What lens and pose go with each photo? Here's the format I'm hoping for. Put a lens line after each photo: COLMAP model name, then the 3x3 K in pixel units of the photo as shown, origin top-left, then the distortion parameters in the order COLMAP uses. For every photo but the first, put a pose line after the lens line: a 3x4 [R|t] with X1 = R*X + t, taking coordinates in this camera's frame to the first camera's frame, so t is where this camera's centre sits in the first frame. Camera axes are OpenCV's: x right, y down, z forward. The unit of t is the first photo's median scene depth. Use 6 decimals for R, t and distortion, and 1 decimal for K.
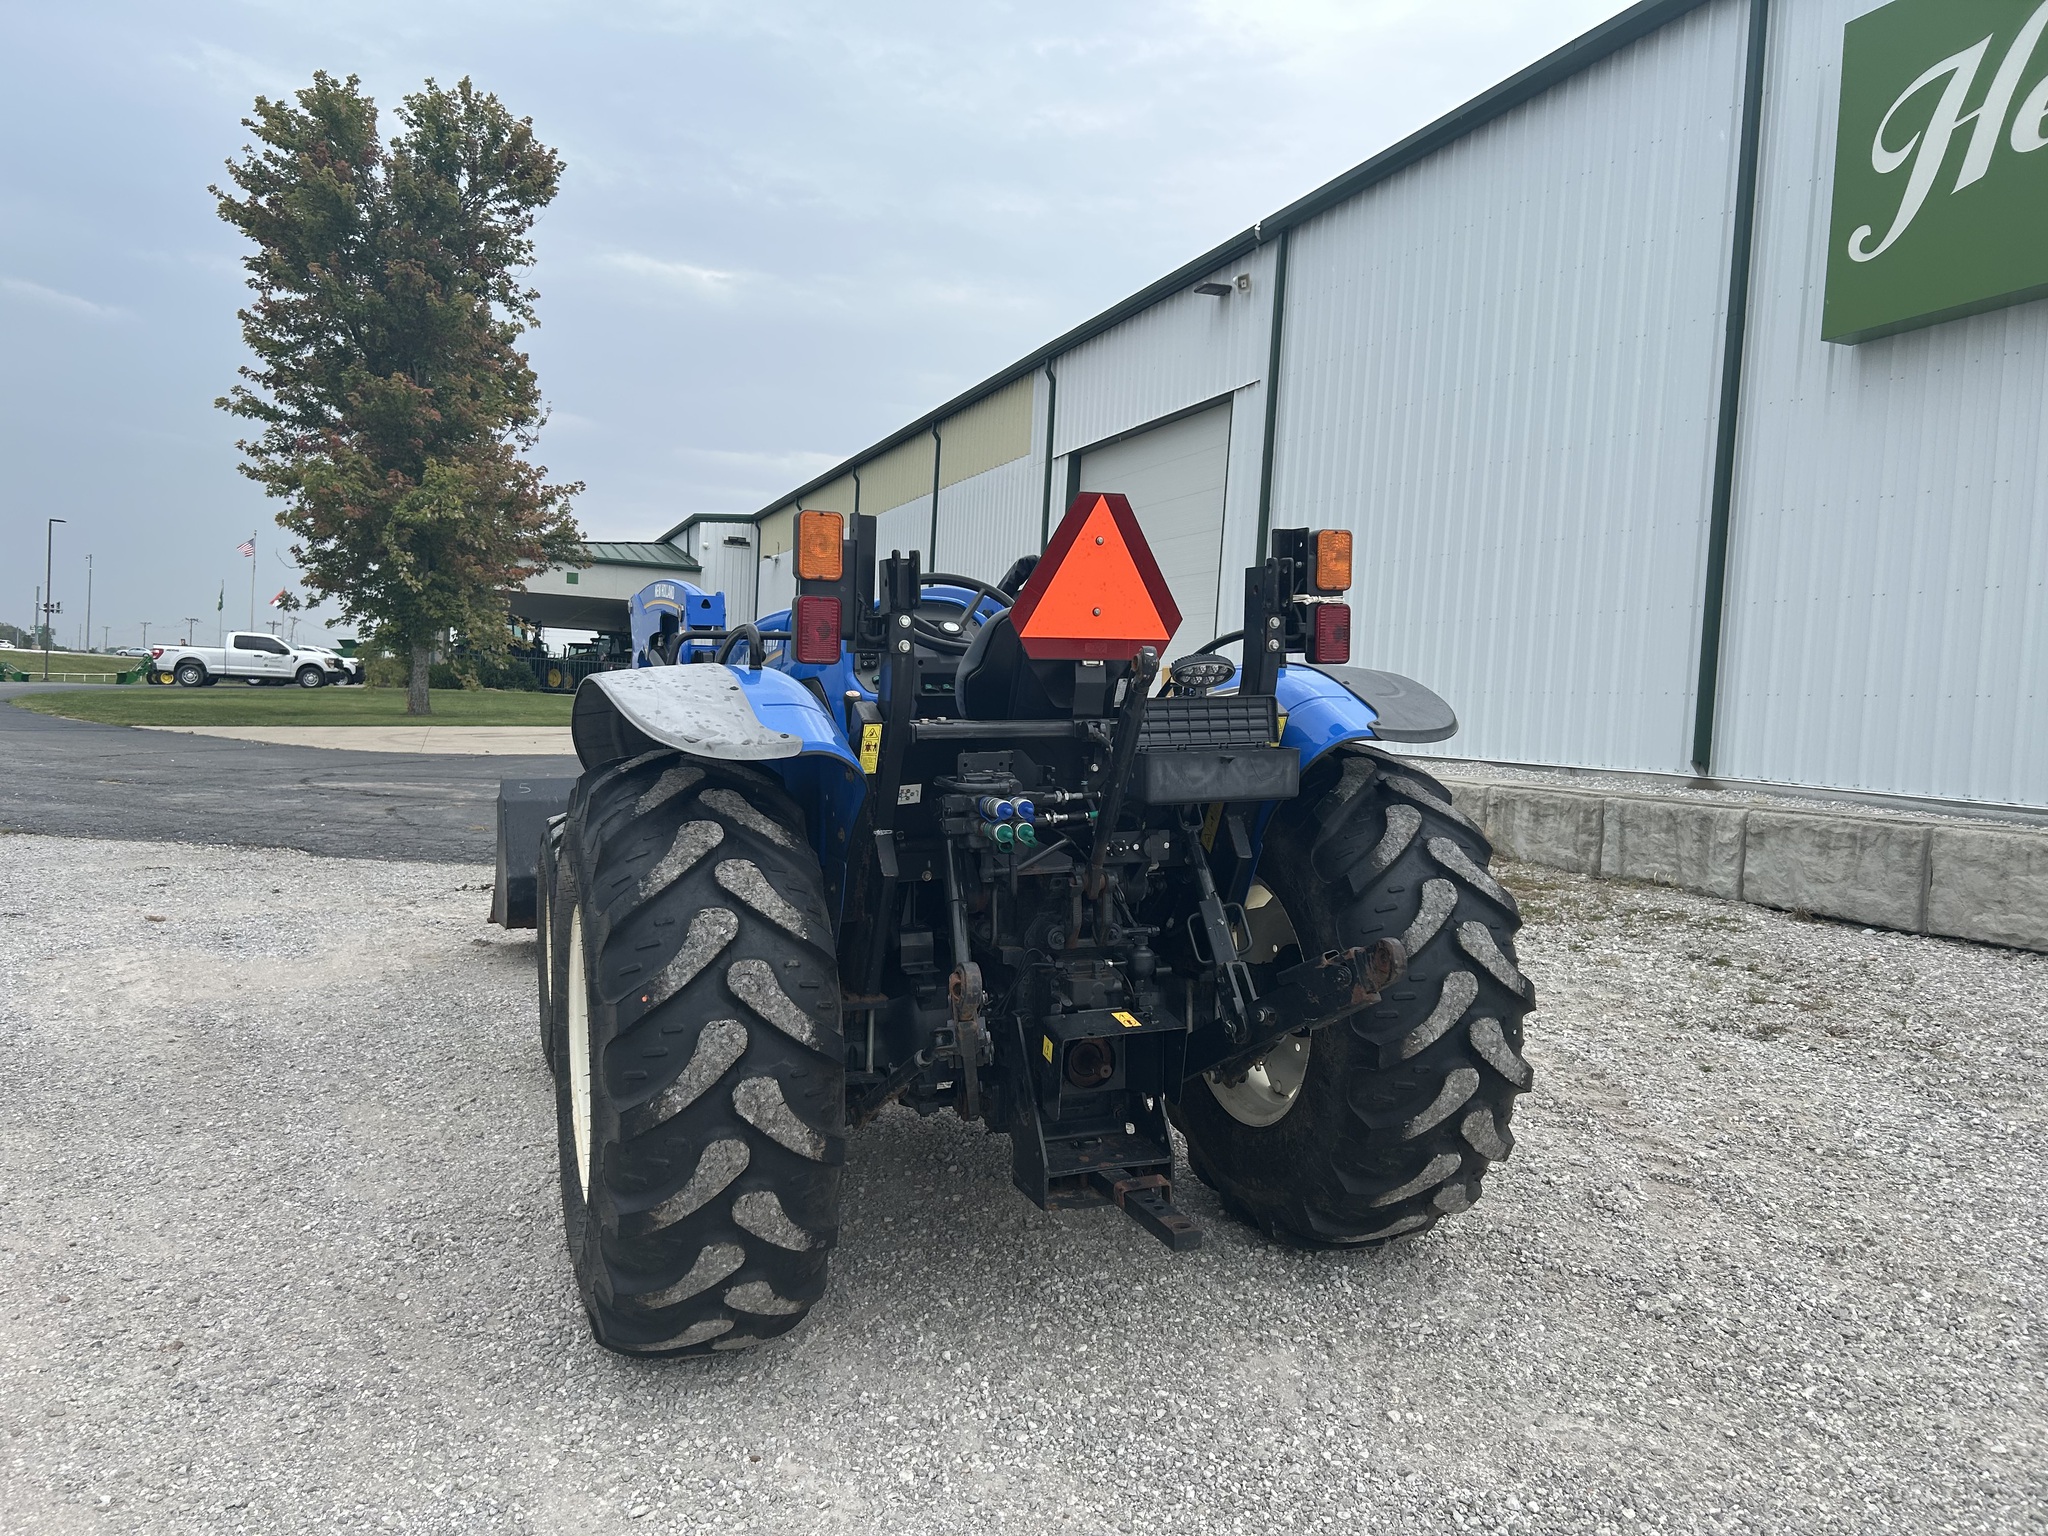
lens RADIAL K [[1536.5, 0, 1024.0], [0, 1536.5, 768.0], [0, 0, 1]] dist [0.117466, -0.136886]
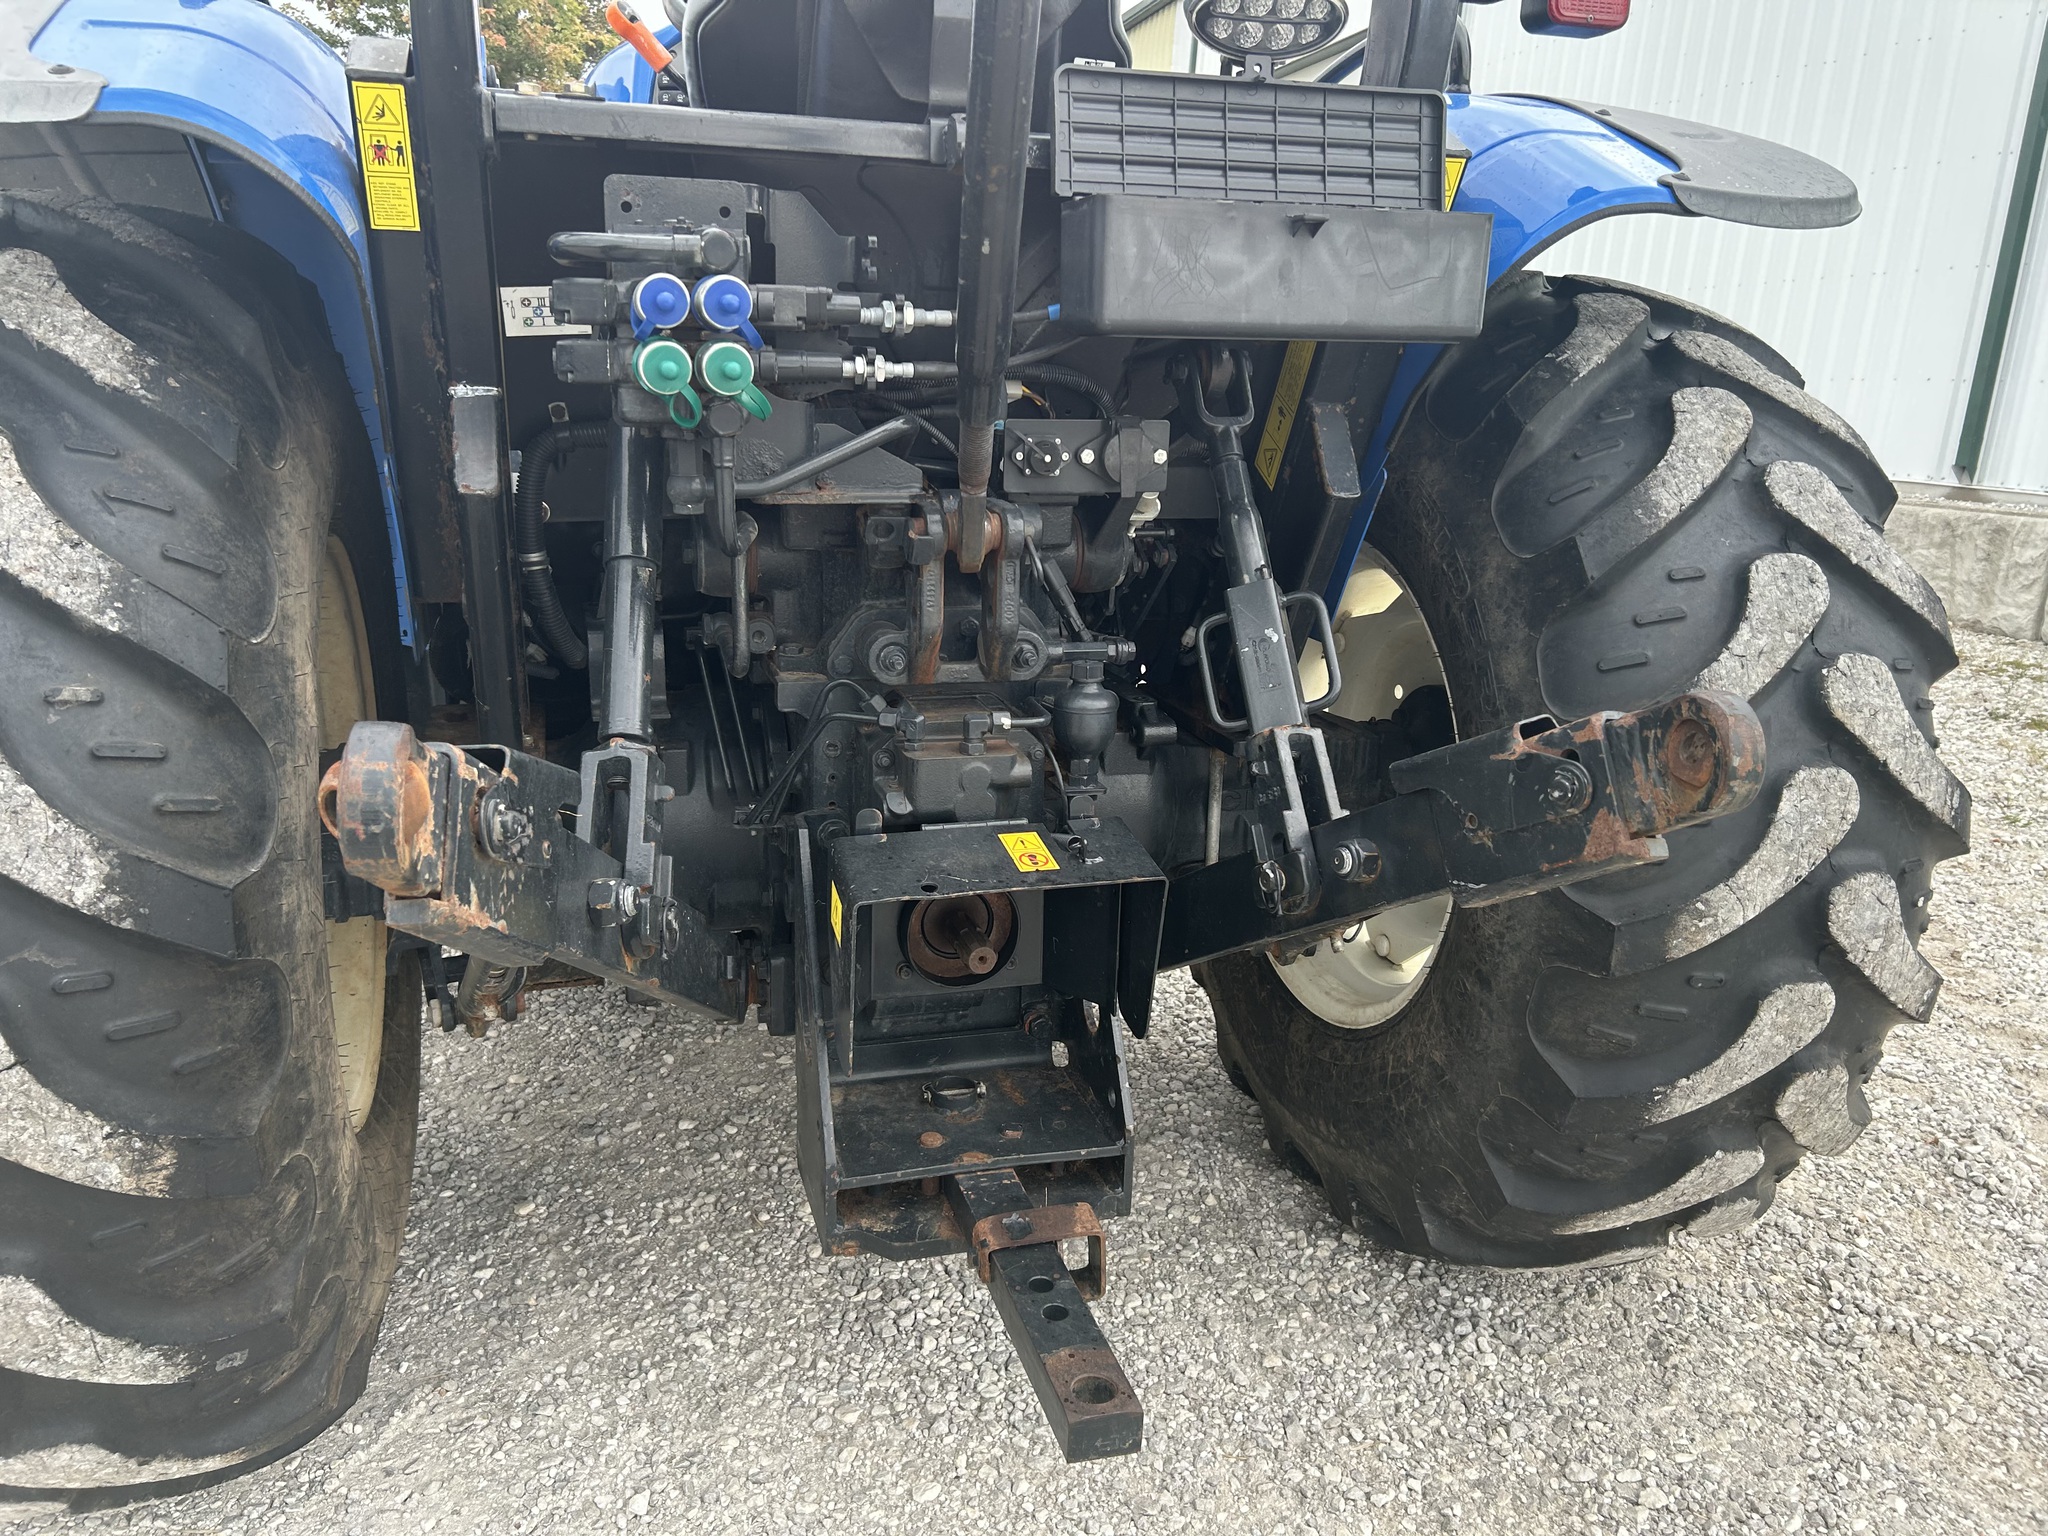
lens RADIAL K [[1546.6, 0, 1027.4], [0, 1546.6, 750.8], [0, 0, 1]] dist [0.043693, -0.044366]
pose [[0.995832, 0.045365, -0.079122, 0.091509], [-0.031103, 0.984436, 0.172968, 0.056339], [0.085737, -0.169786, 0.981744, 0.538281]]
